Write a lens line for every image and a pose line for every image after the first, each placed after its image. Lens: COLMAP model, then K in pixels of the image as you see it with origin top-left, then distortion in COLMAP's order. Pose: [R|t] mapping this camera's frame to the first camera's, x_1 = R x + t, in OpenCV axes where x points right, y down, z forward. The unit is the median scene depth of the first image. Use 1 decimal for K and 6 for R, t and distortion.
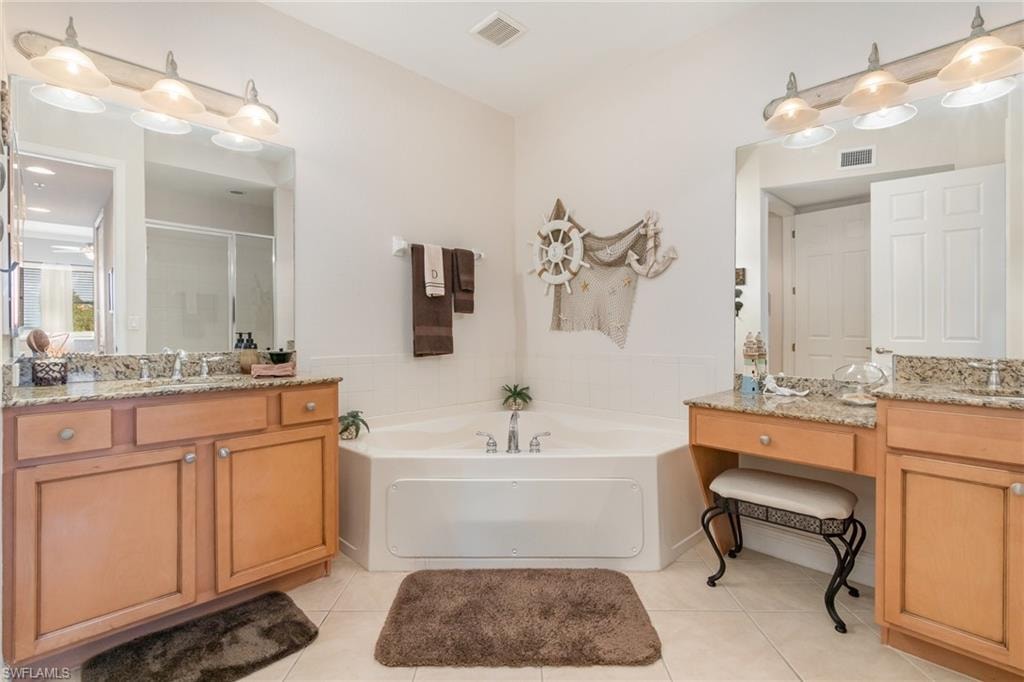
lens RADIAL K [[472.9, 0, 516.3], [0, 472.9, 335.7], [0, 0, 1]] dist [0.000319, 0.000375]
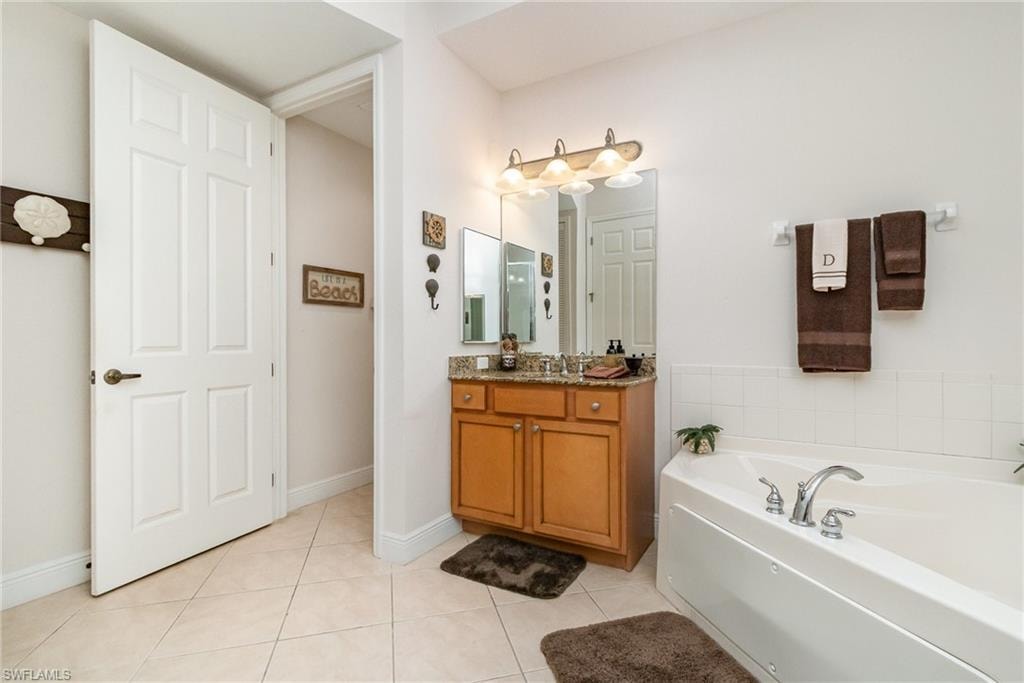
lens RADIAL K [[472.9, 0, 515.1], [0, 472.9, 341.9], [0, 0, 1]] dist [0.000319, 0.000375]
pose [[0.268363, 0.004532, -0.963307, 0.534092], [-0.005690, 0.999979, 0.003119, -0.004744], [0.963301, 0.004644, 0.268383, 0.461898]]
